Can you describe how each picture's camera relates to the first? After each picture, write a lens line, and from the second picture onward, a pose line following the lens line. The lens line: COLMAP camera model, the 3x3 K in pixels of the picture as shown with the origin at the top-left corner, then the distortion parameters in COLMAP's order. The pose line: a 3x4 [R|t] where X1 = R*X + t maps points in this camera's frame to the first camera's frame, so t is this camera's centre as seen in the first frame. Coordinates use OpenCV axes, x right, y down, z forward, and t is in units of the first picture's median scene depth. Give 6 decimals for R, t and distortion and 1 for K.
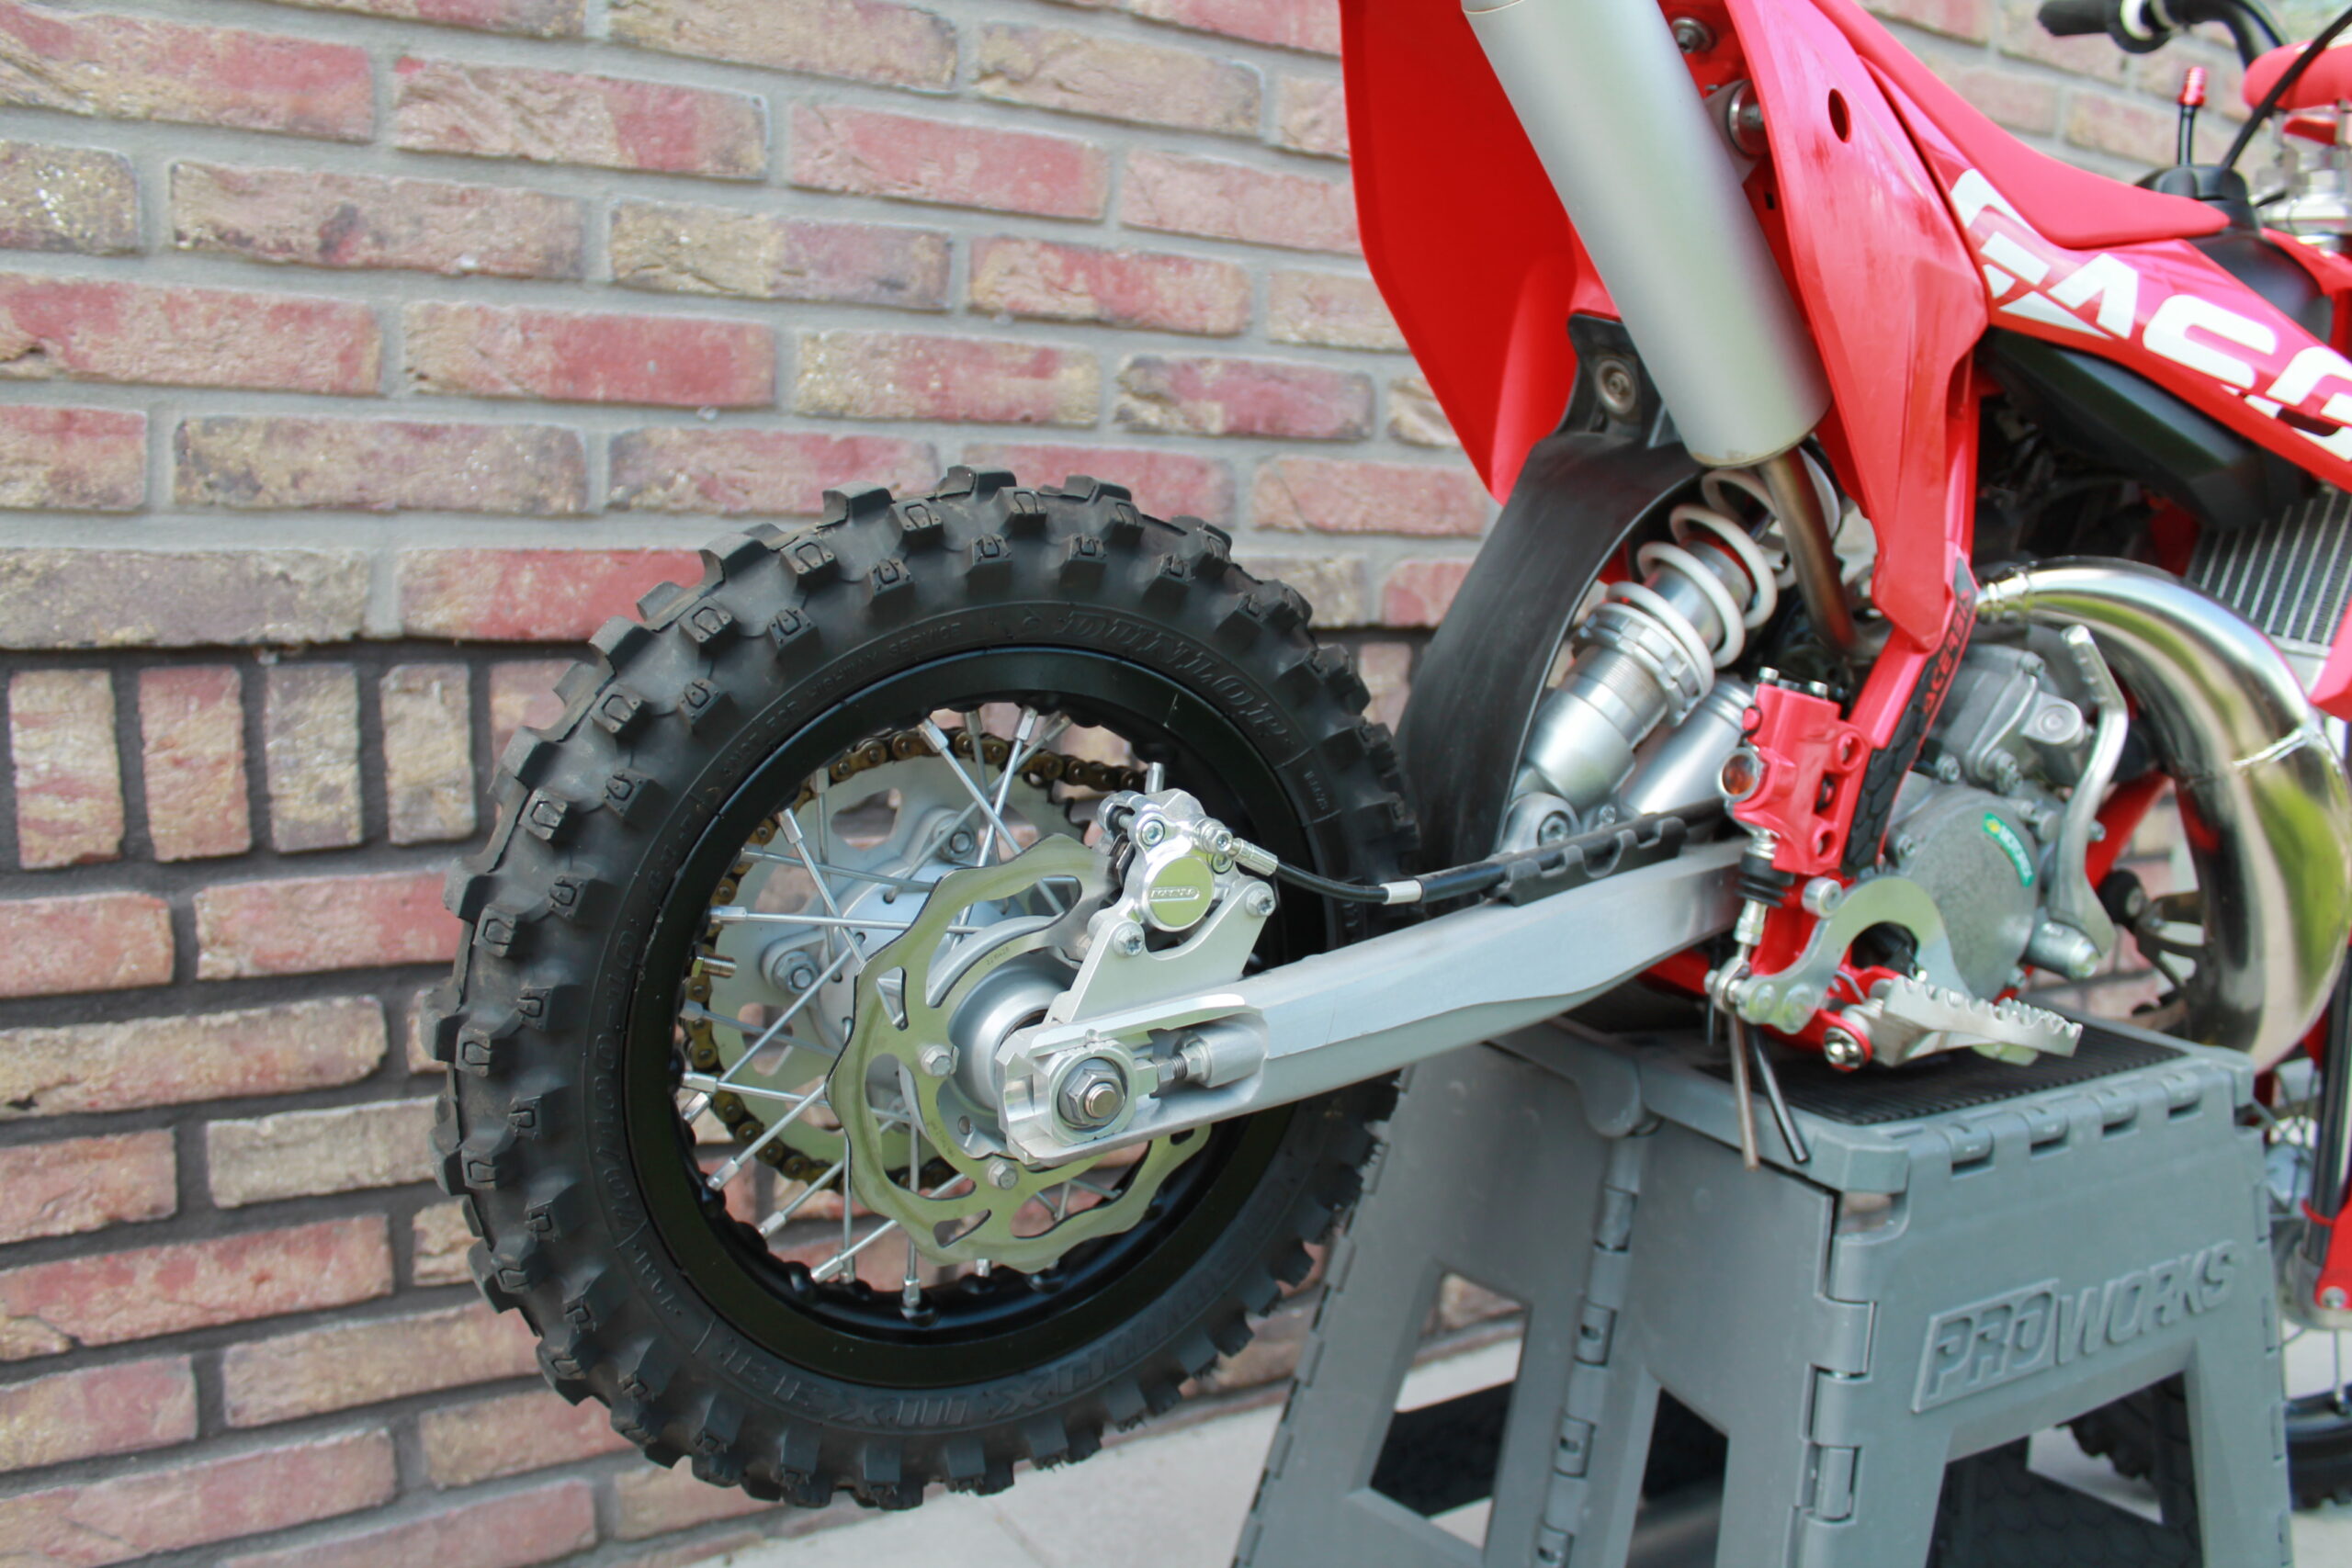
lens RADIAL K [[1940.5, 0, 1166.4], [0, 1940.5, 780.2], [0, 0, 1]] dist [-0.166239, 0.140060]
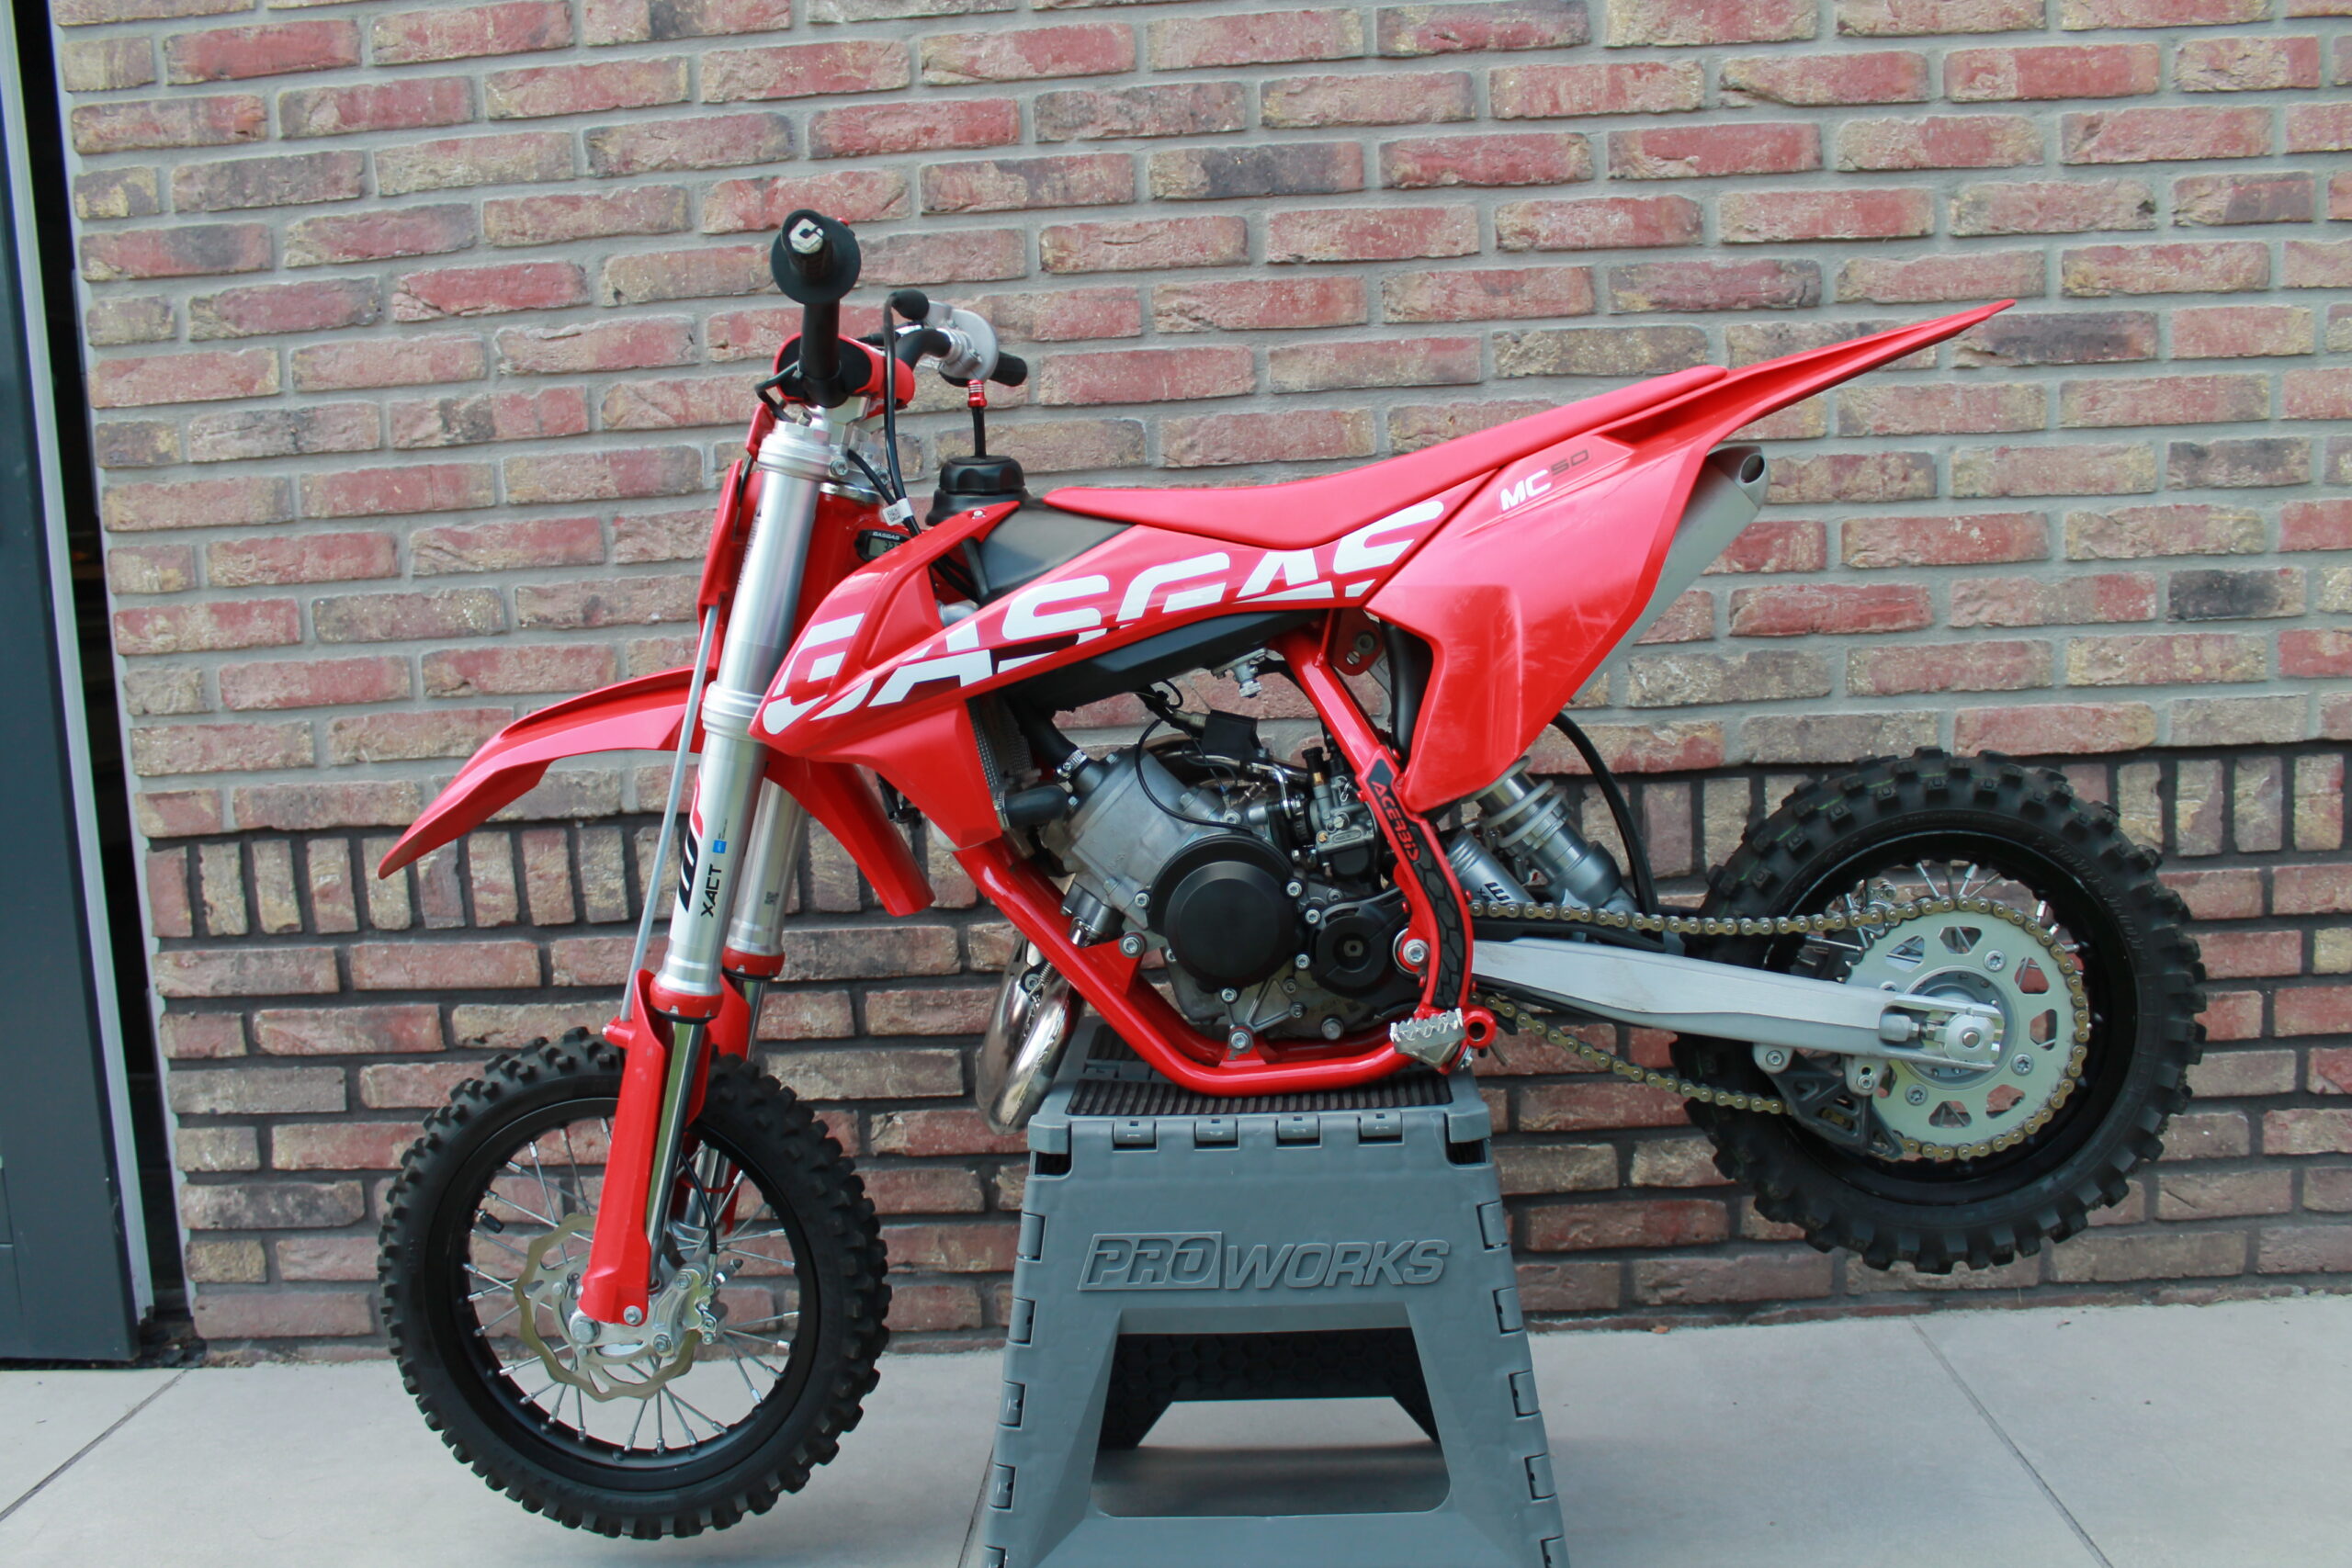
lens RADIAL K [[1940.5, 0, 1184.4], [0, 1940.5, 778.3], [0, 0, 1]] dist [-0.166239, 0.140060]
pose [[0.816656, -0.018018, -0.576844, 1.215059], [-0.006696, 0.999149, -0.040689, -0.036109], [0.577086, 0.037092, 0.815841, -0.277332]]
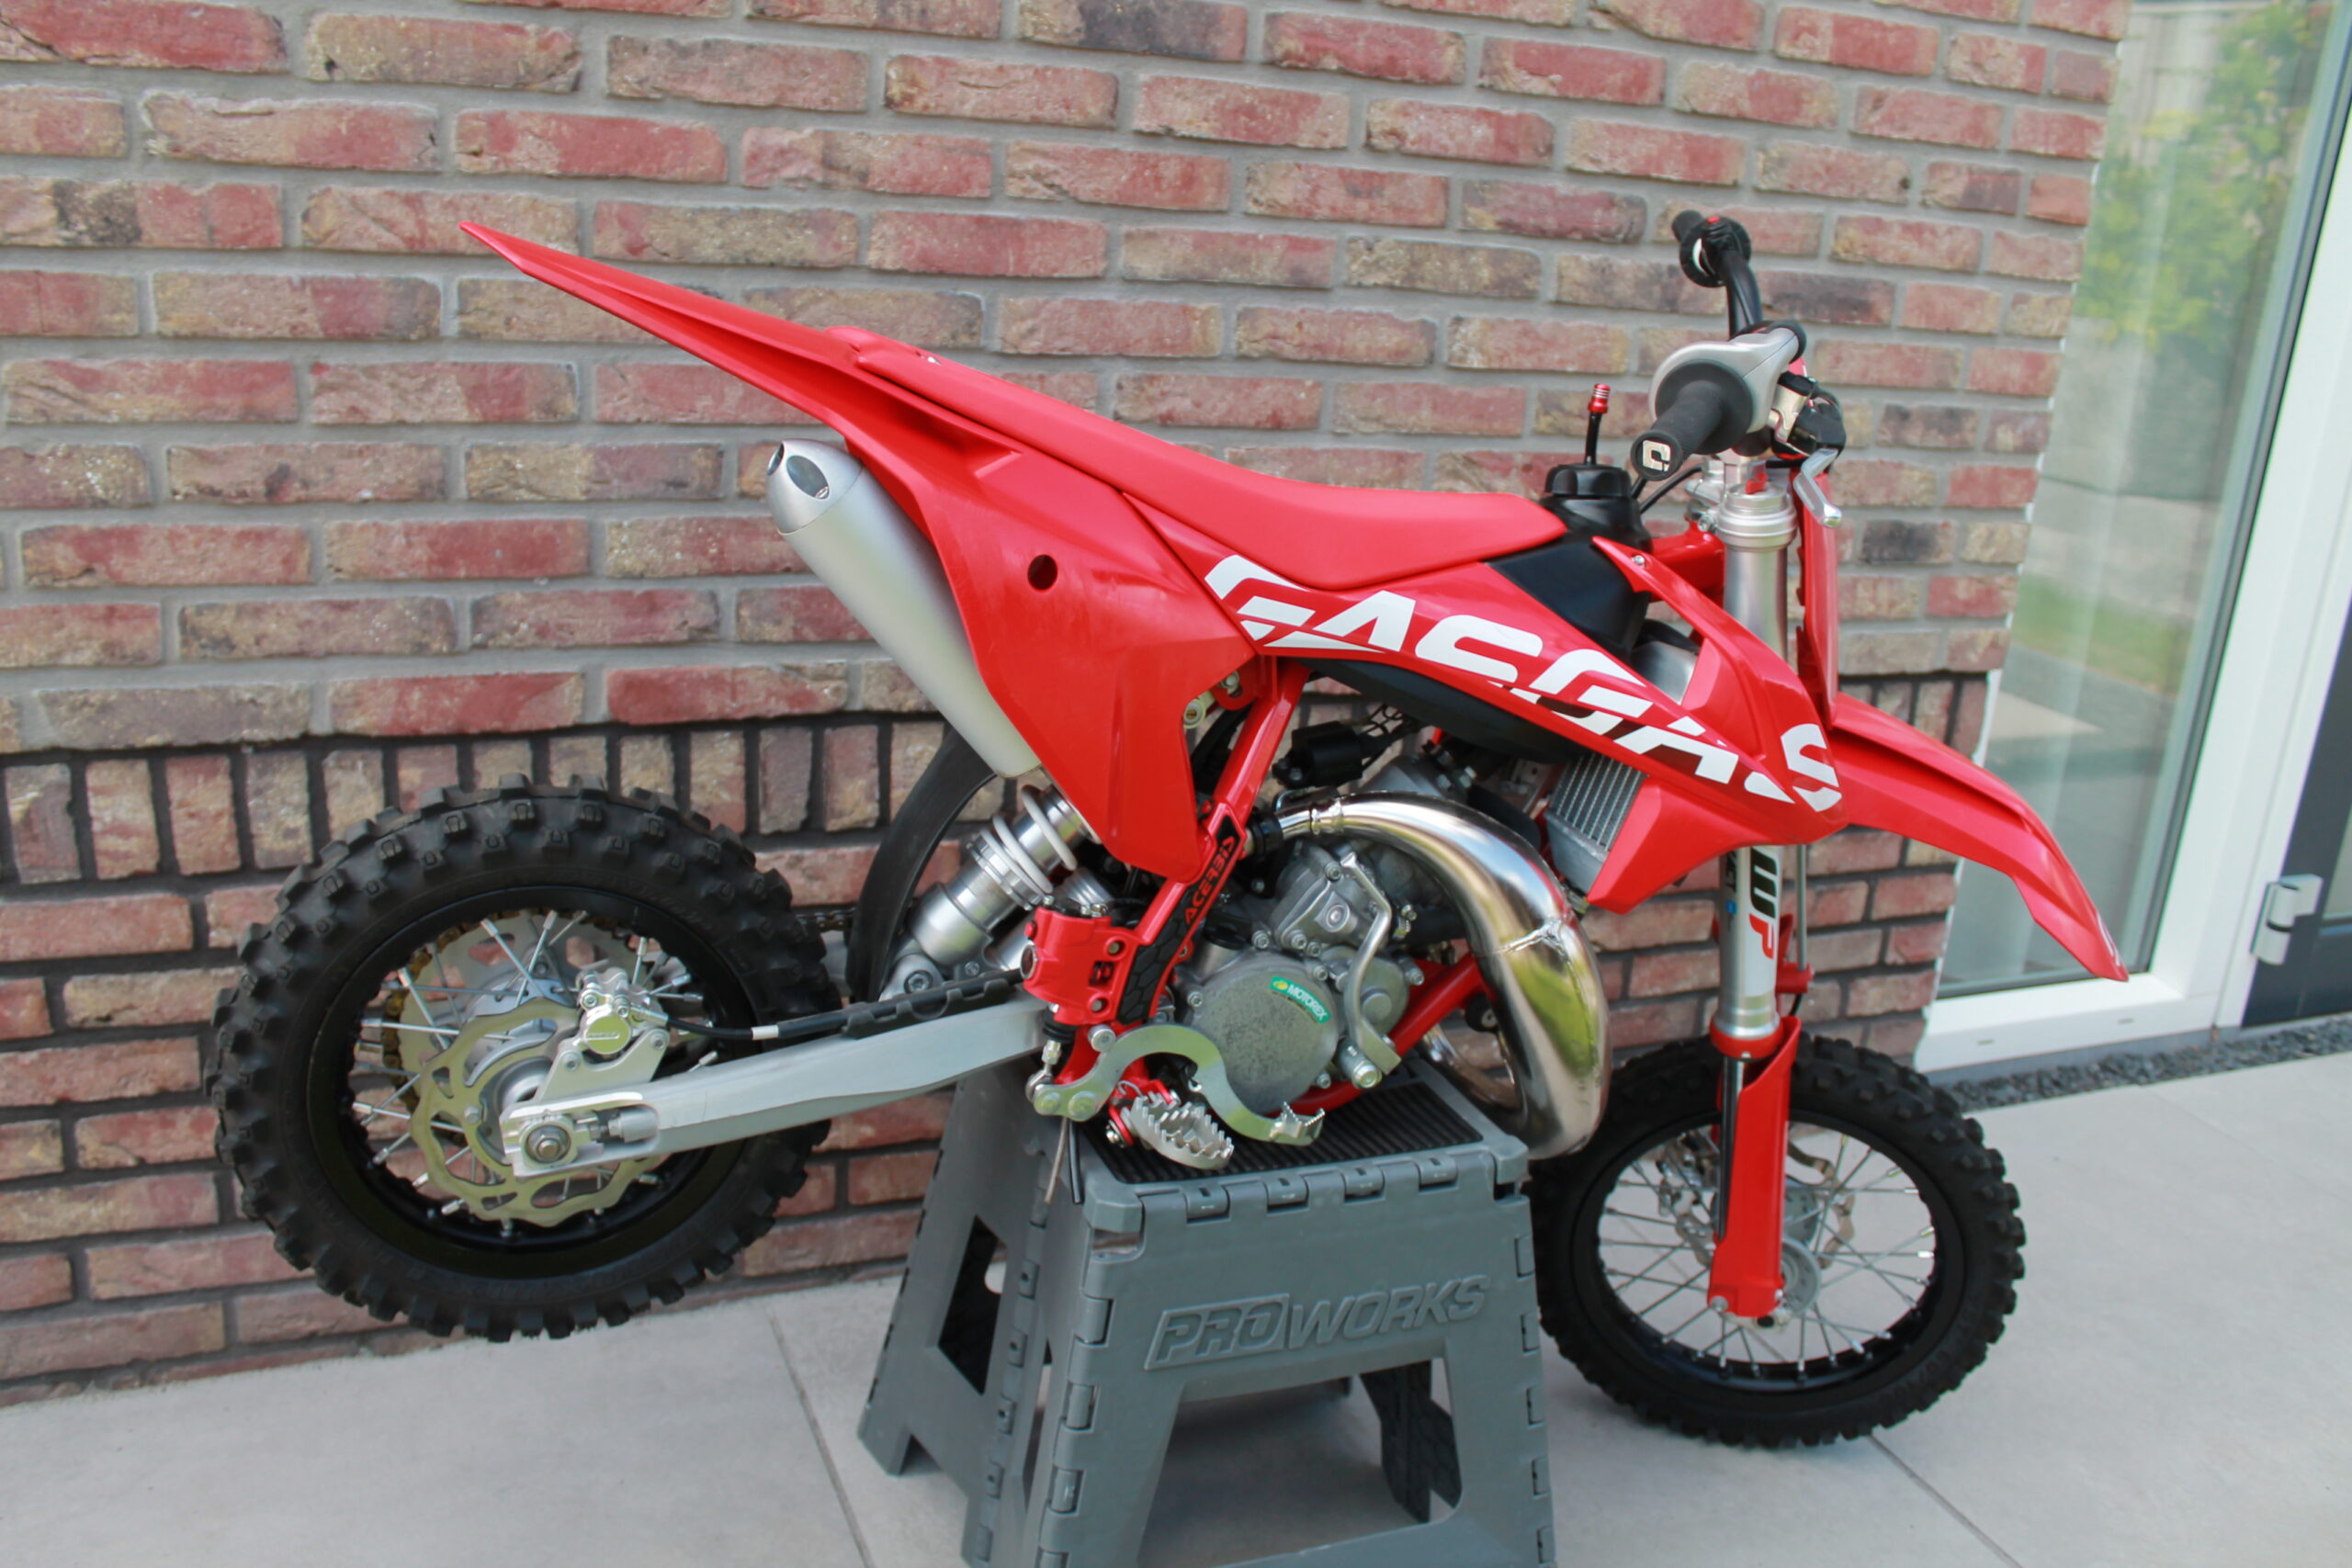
lens RADIAL K [[1940.5, 0, 1162.8], [0, 1940.5, 764.4], [0, 0, 1]] dist [-0.166239, 0.140060]
pose [[0.983531, 0.075751, -0.164097, 0.526016], [-0.054276, 0.989814, 0.131612, -0.300586], [0.172395, -0.120538, 0.977625, -0.391850]]
